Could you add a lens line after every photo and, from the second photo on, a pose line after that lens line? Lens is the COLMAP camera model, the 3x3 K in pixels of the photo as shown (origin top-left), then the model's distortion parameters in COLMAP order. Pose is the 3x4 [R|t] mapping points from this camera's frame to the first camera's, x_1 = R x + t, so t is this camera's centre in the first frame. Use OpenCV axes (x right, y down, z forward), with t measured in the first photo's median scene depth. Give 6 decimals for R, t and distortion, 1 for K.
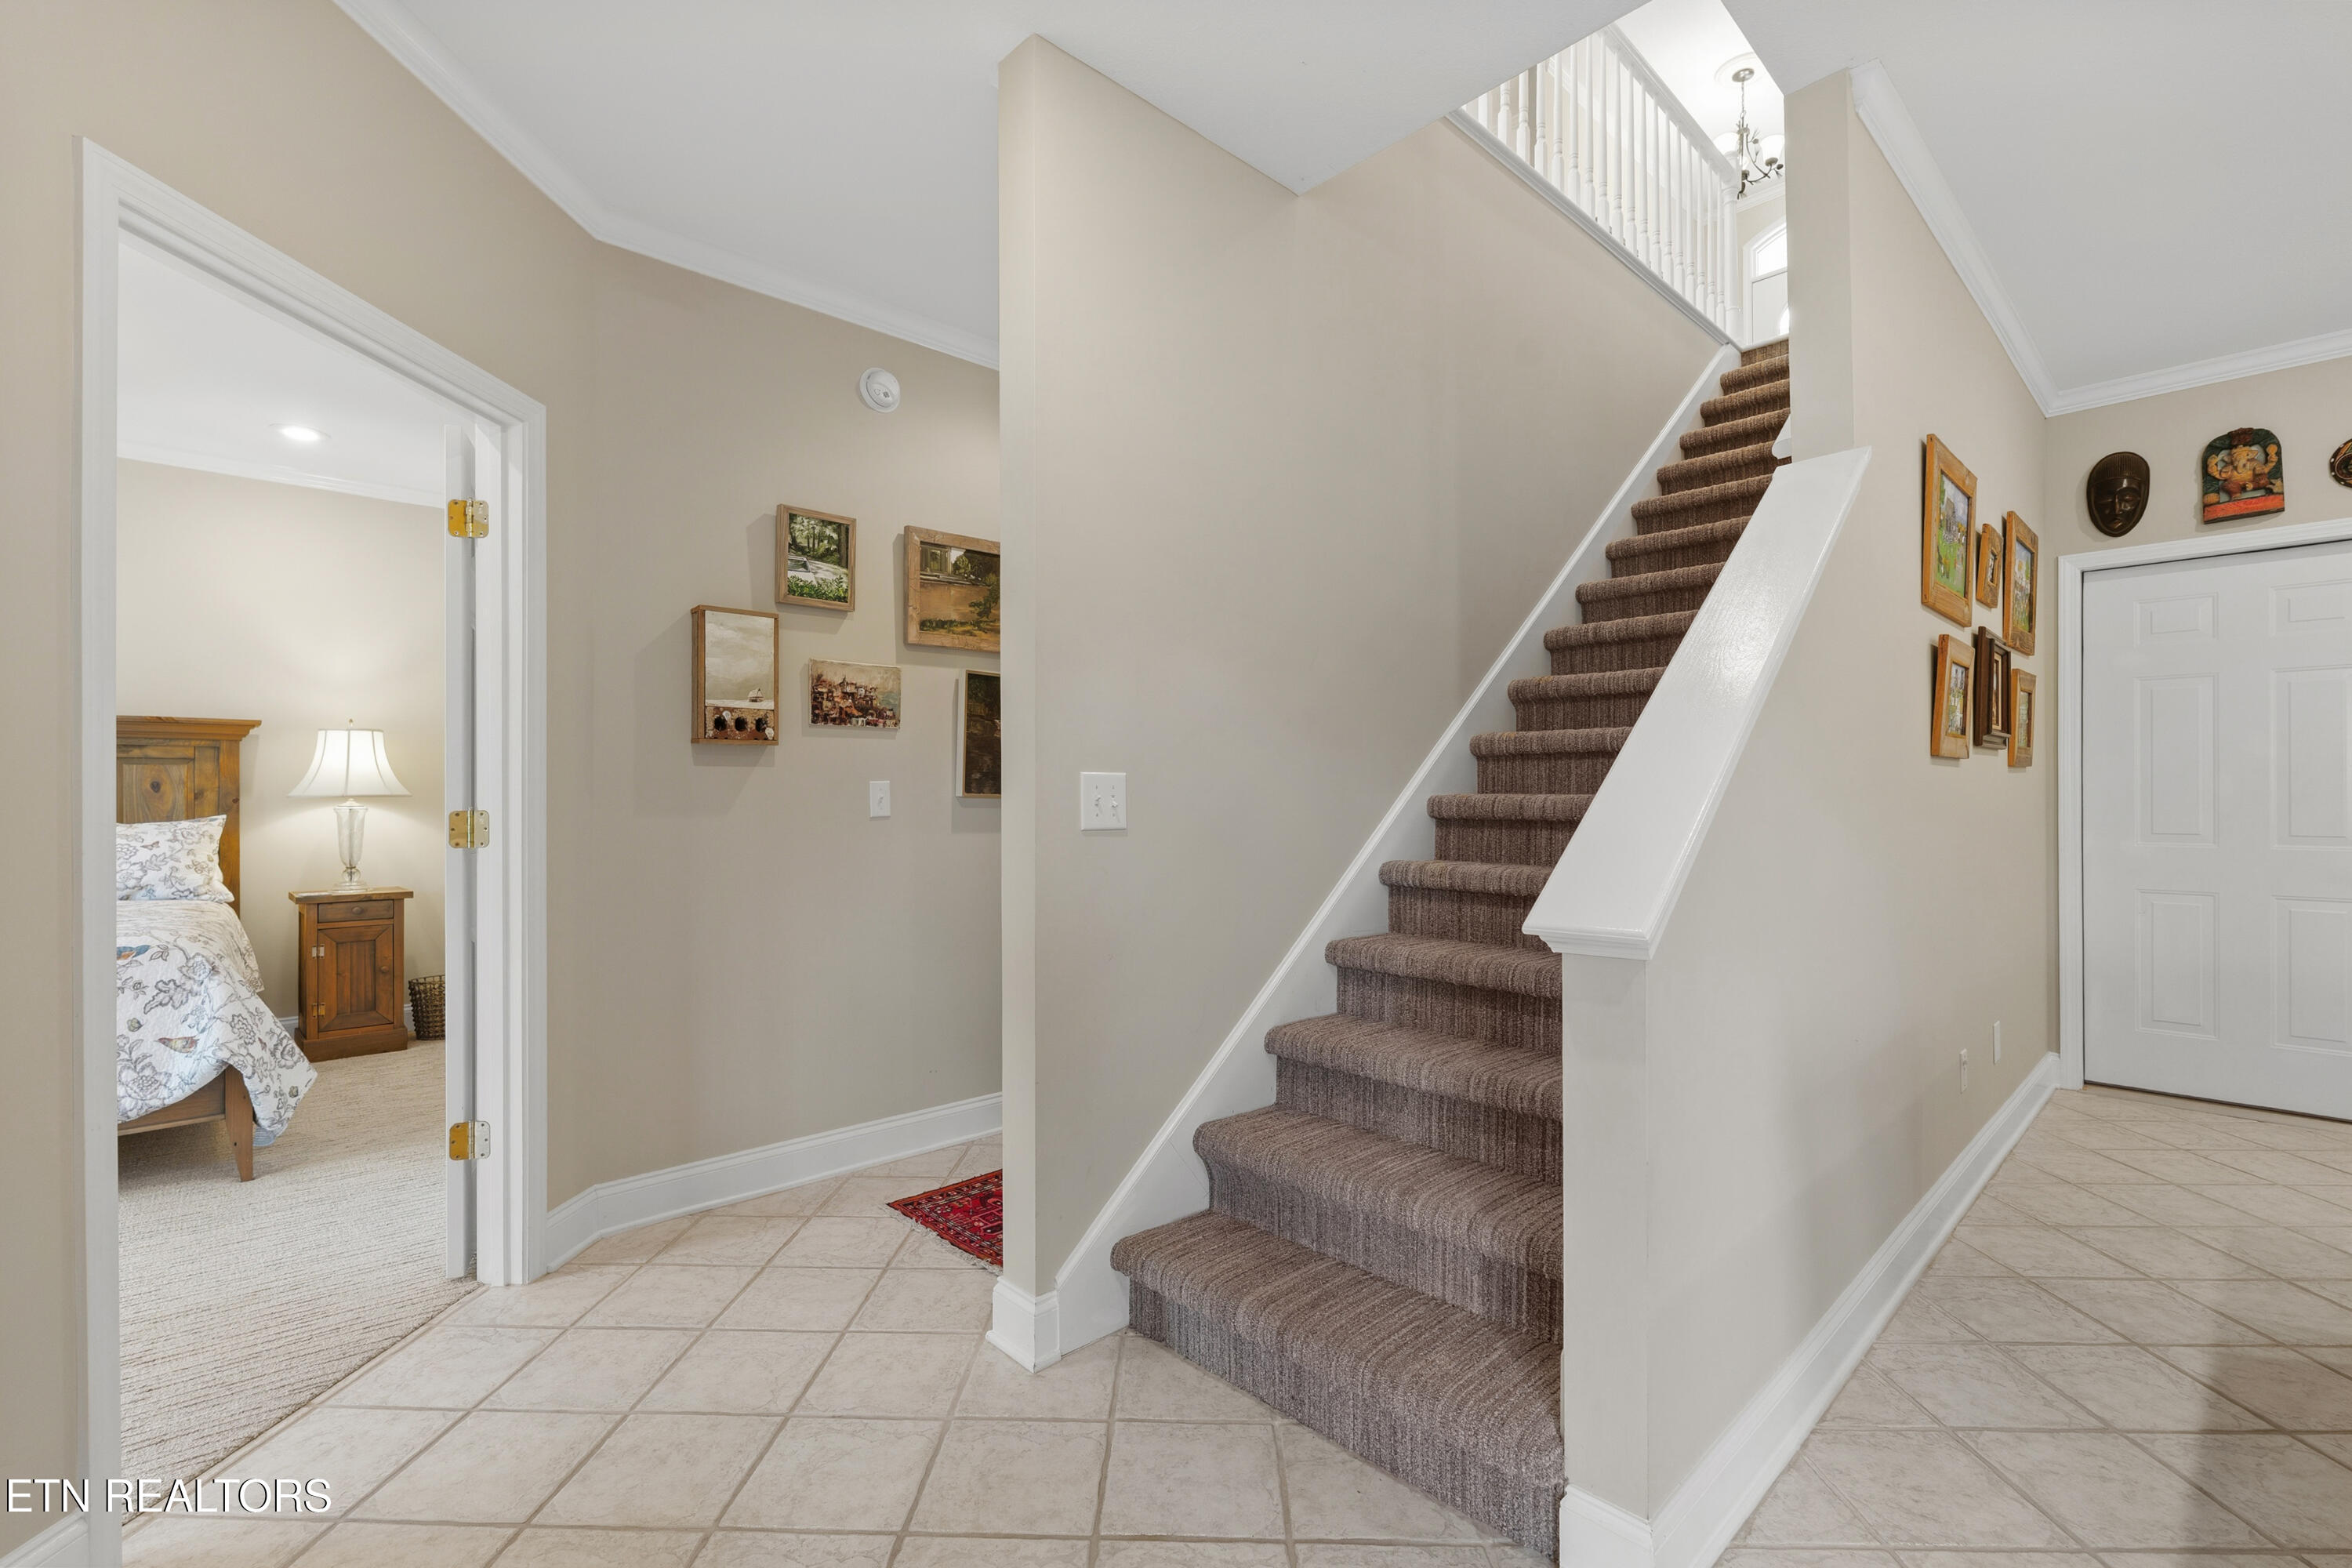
lens RADIAL K [[1041.7, 0, 1173.7], [0, 1041.7, 800.8], [0, 0, 1]] dist [-0.003187, -0.000523]
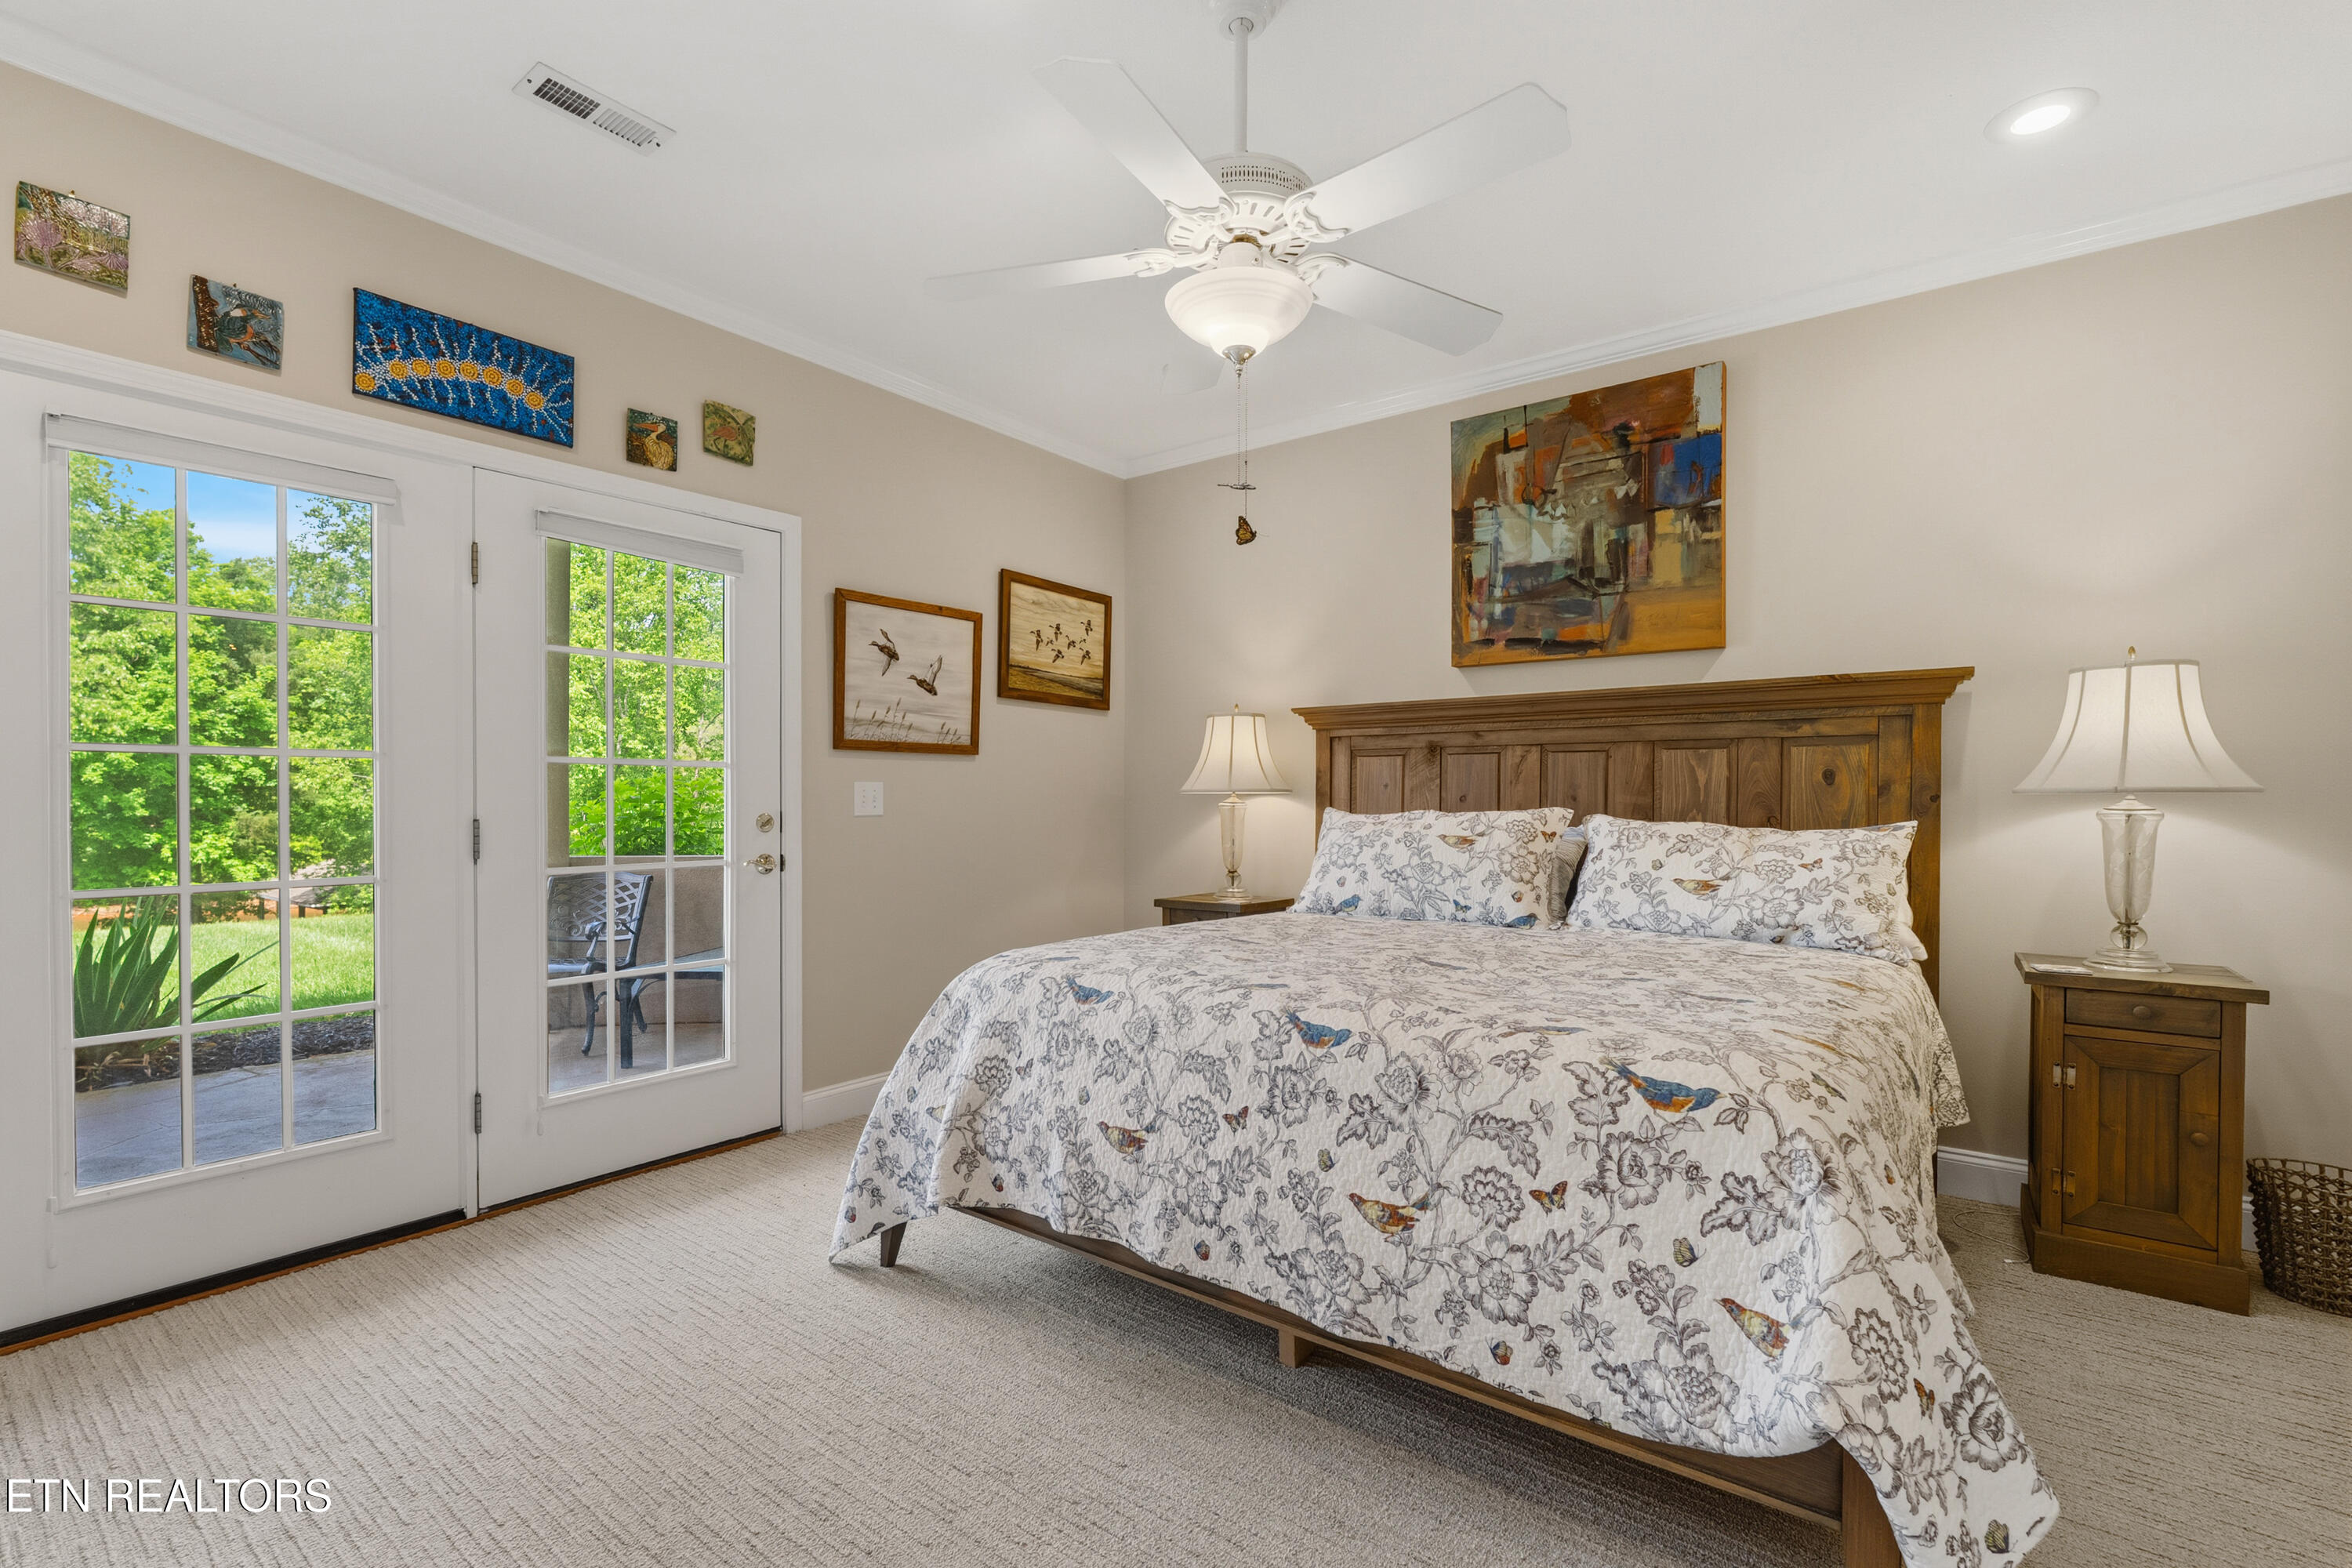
lens RADIAL K [[1041.7, 0, 1173.7], [0, 1041.7, 800.8], [0, 0, 1]] dist [-0.003187, -0.000523]
pose [[0.172704, 0.007618, -0.984944, -0.391377], [-0.005178, 0.999963, 0.006826, -0.000373], [0.984960, 0.003921, 0.172738, 0.472742]]
